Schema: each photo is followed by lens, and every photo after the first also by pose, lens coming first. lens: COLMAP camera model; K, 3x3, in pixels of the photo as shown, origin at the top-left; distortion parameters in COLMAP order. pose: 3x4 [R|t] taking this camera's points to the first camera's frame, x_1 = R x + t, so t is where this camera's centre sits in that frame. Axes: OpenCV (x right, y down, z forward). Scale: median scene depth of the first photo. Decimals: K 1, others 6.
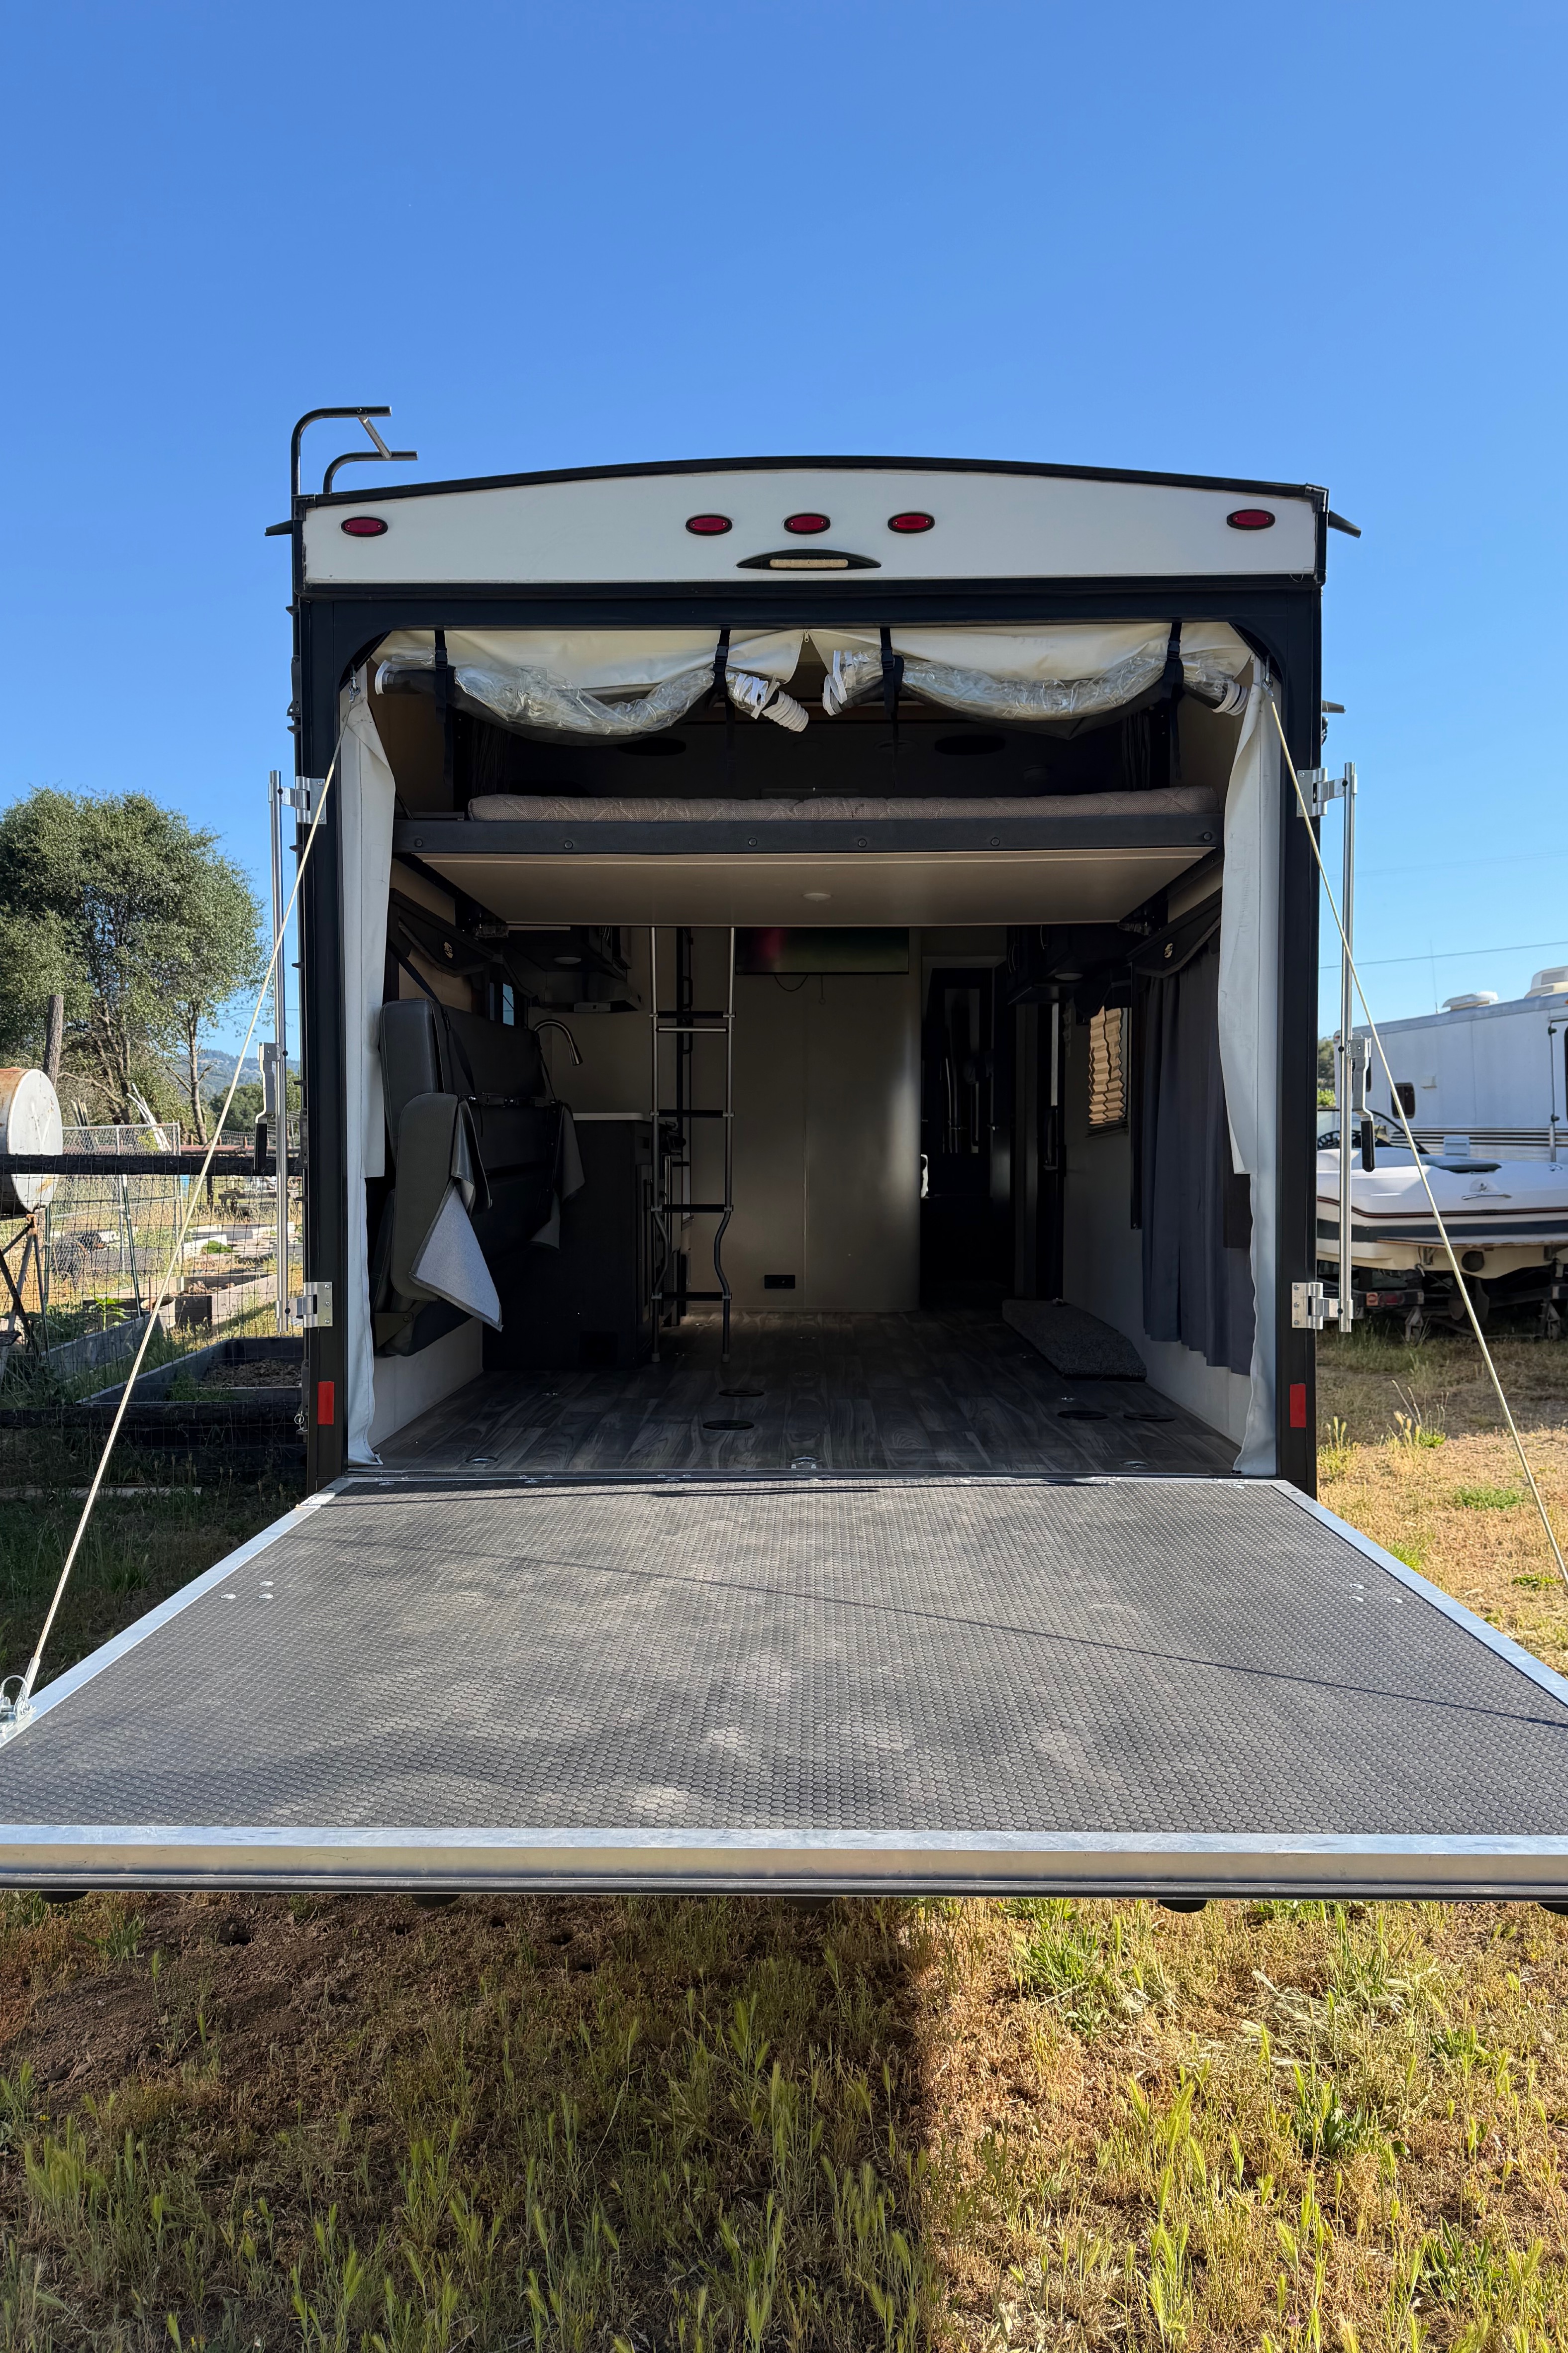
lens RADIAL K [[1629.5, 0, 775.0], [0, 1629.5, 1188.6], [0, 0, 1]] dist [0.046935, -0.066651]
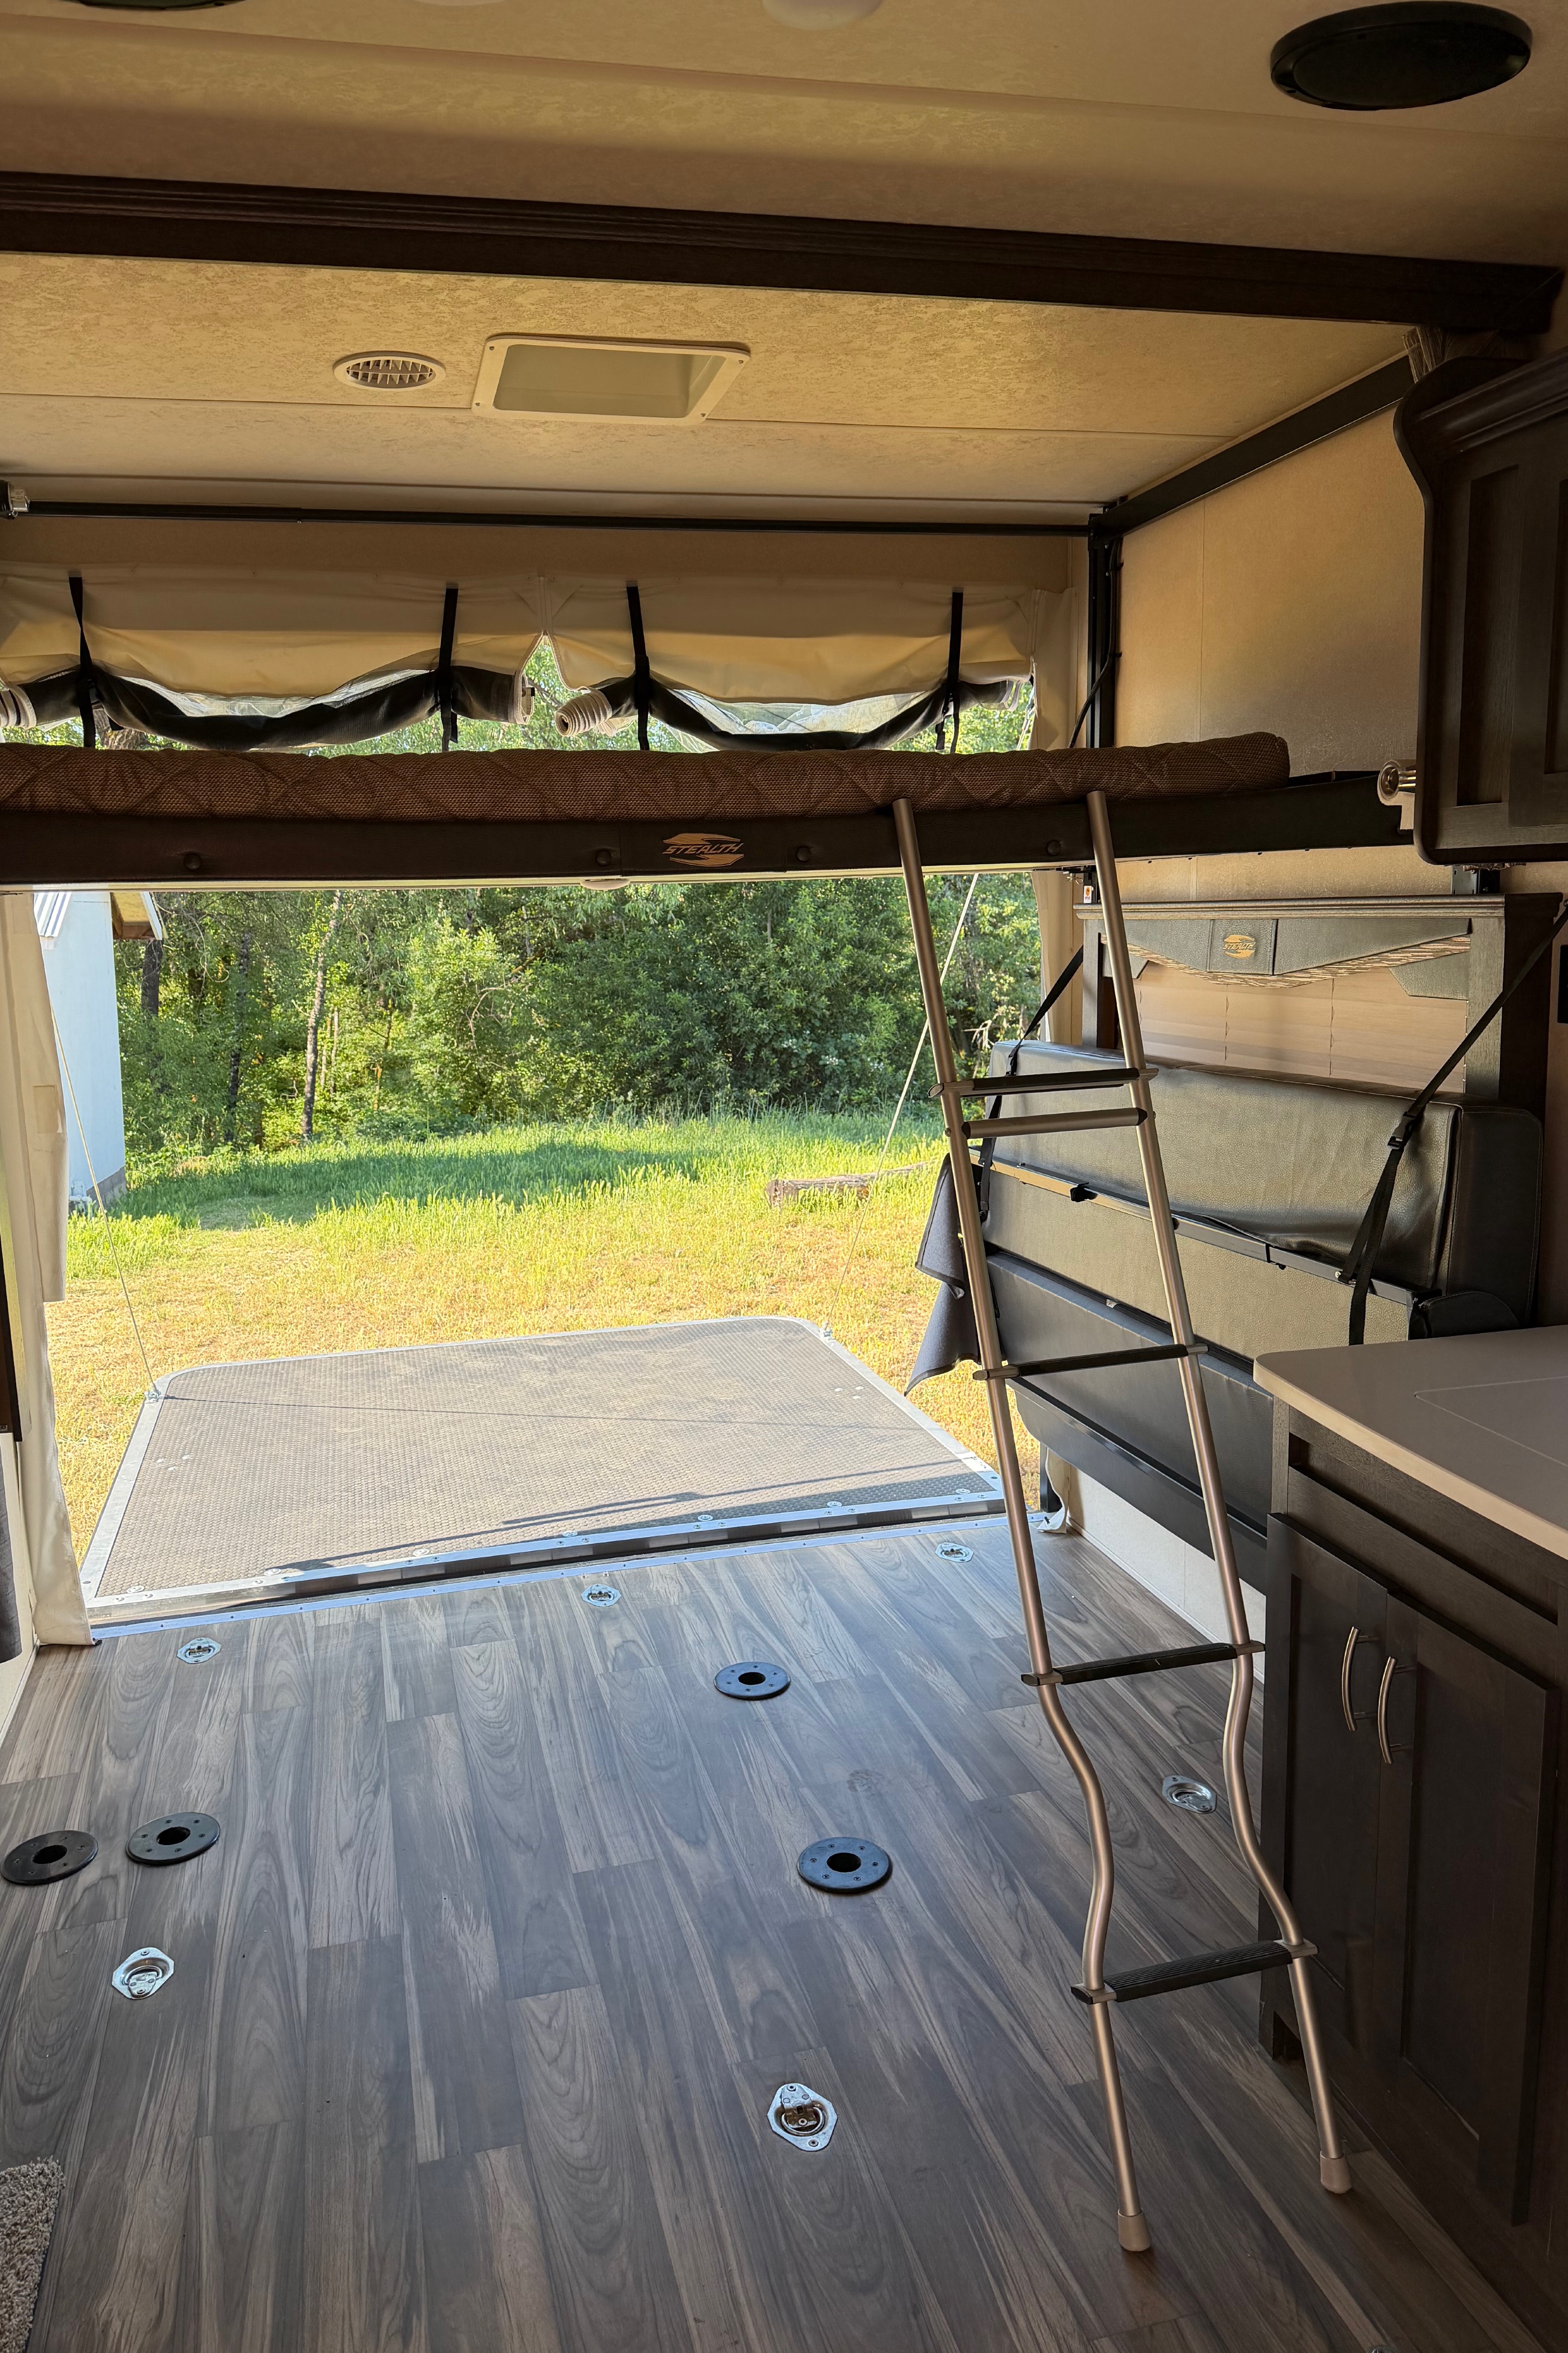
lens RADIAL K [[1629.5, 0, 775.0], [0, 1629.5, 1188.6], [0, 0, 1]] dist [0.046935, -0.066651]
pose [[-0.960340, 0.073640, -0.268931, 0.251468], [0.021385, 0.981106, 0.192285, -0.357848], [0.278010, 0.178908, -0.943770, 3.093341]]
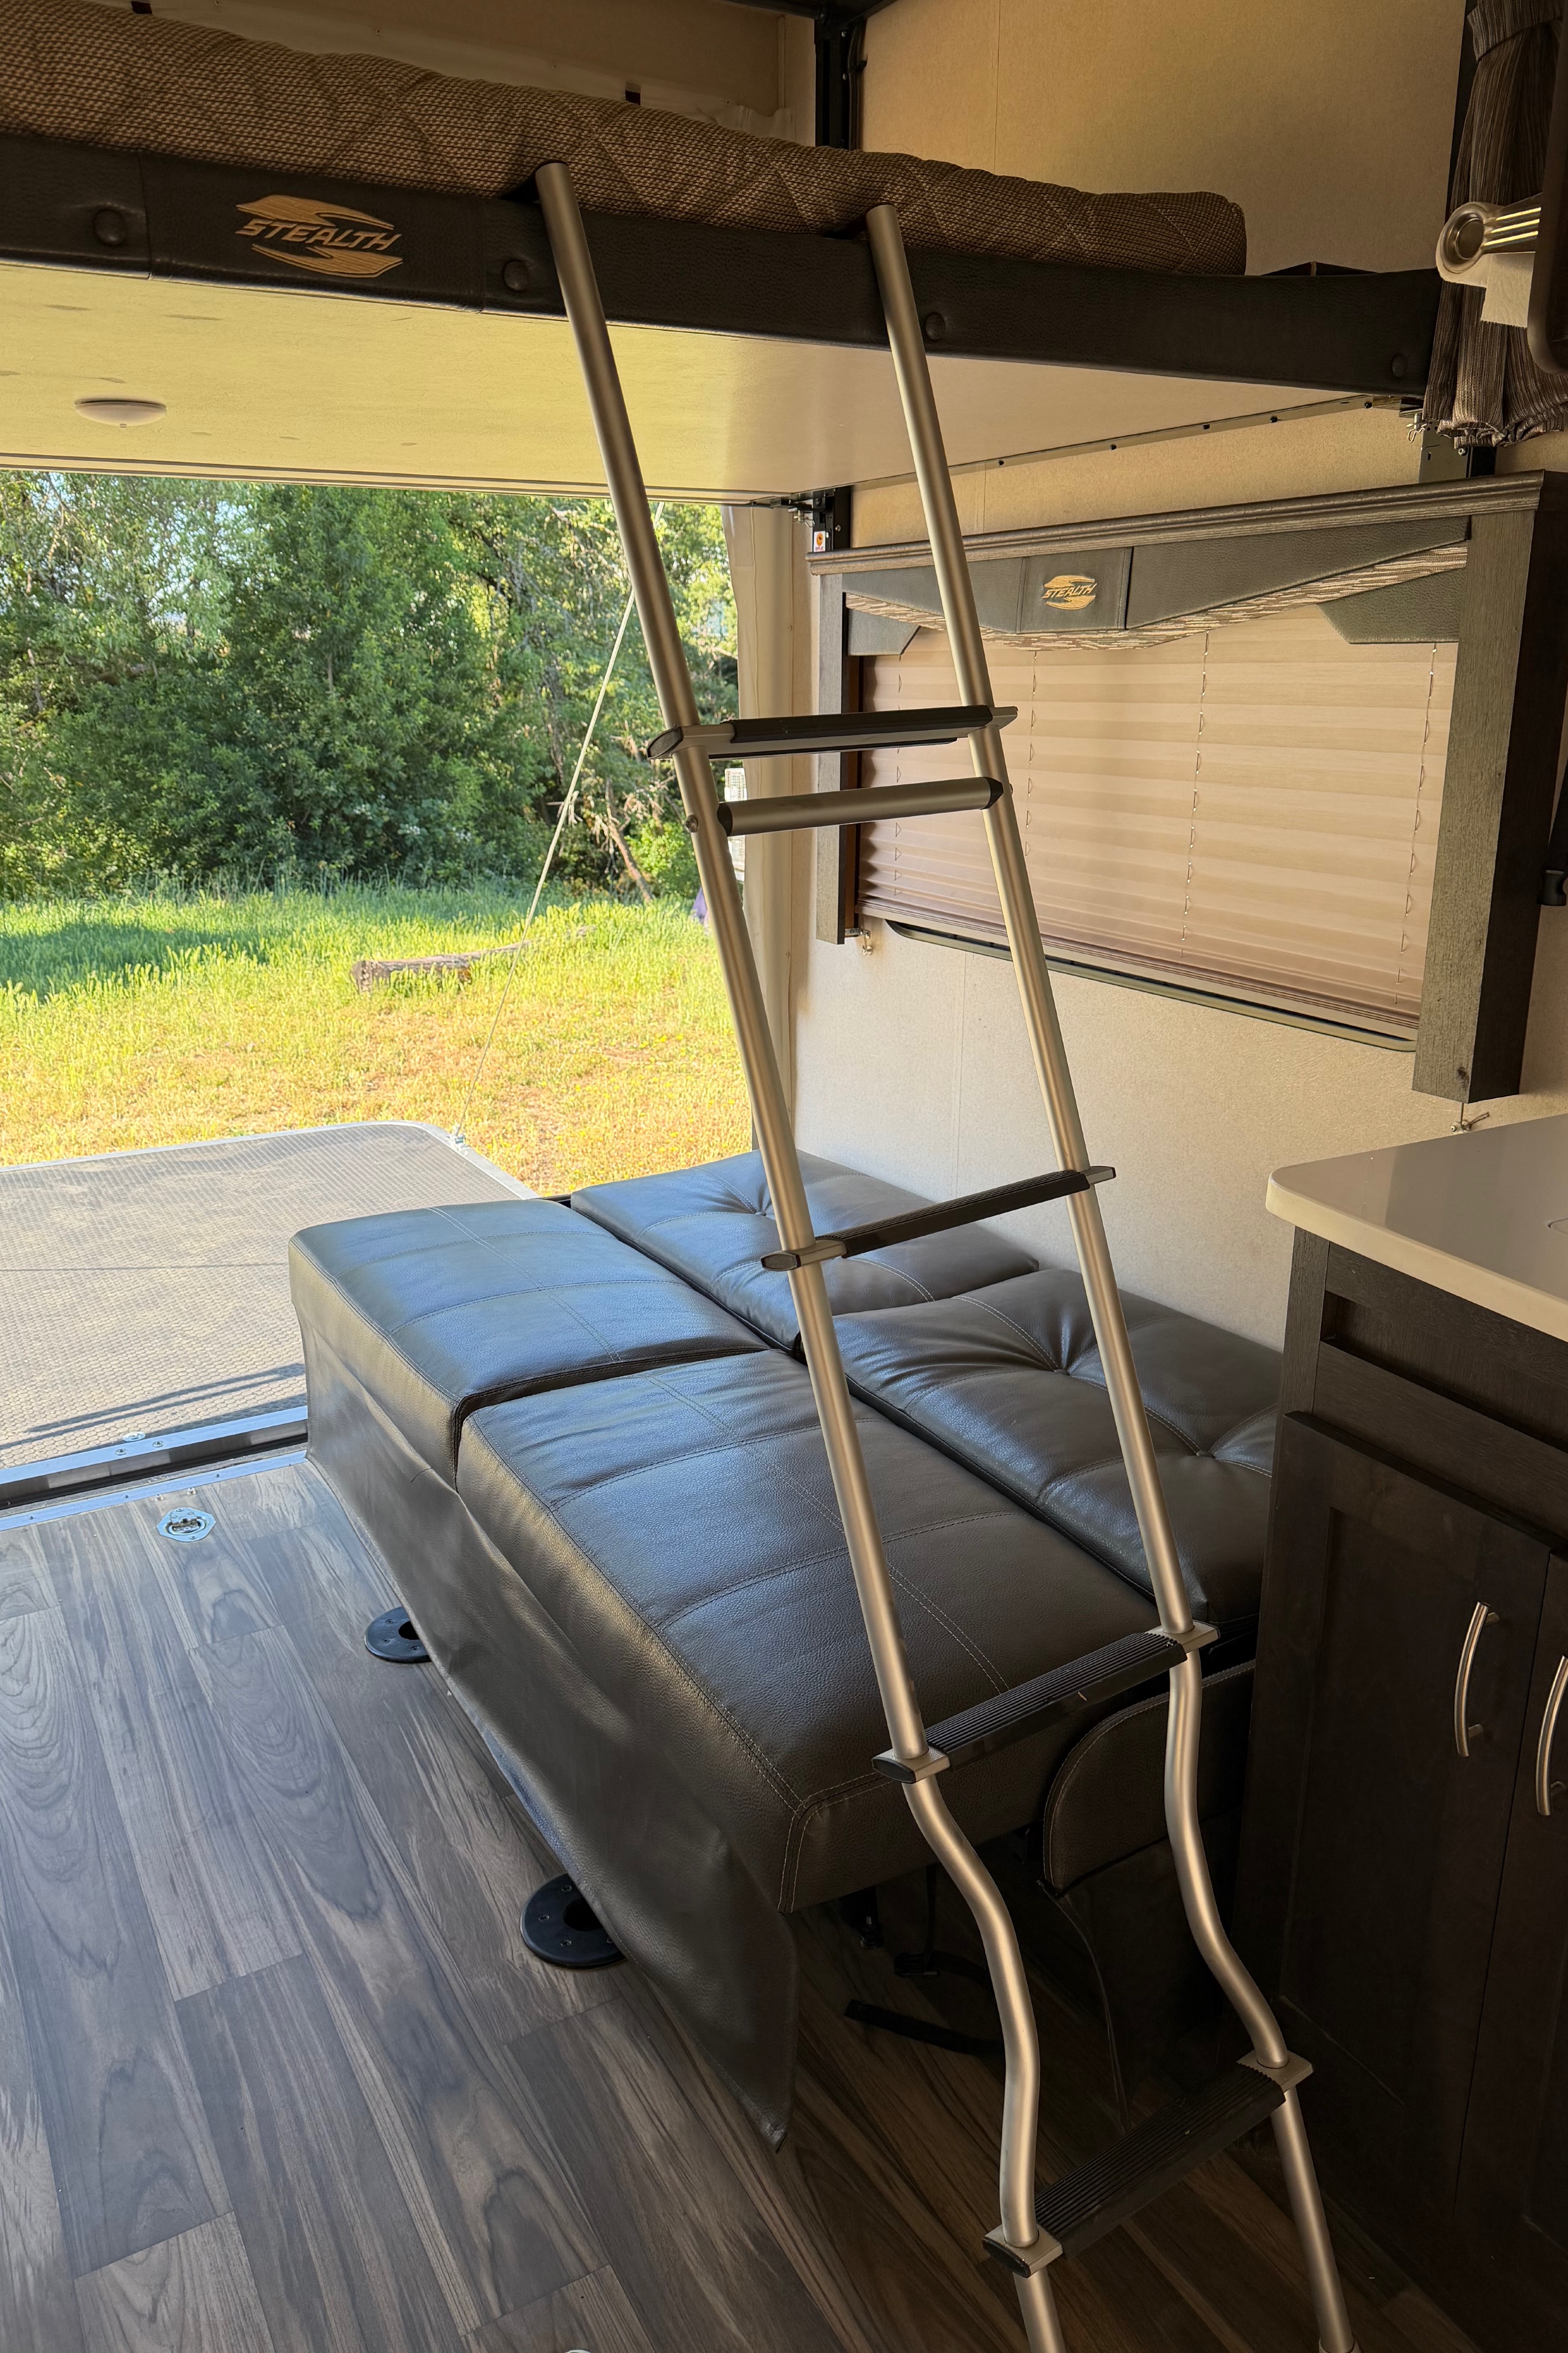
lens RADIAL K [[1629.5, 0, 775.0], [0, 1629.5, 1188.6], [0, 0, 1]] dist [0.046935, -0.066651]
pose [[-0.858985, 0.152879, -0.488644, 0.187603], [-0.012140, 0.948031, 0.317946, -0.260053], [0.511857, 0.279043, -0.812488, 2.699184]]
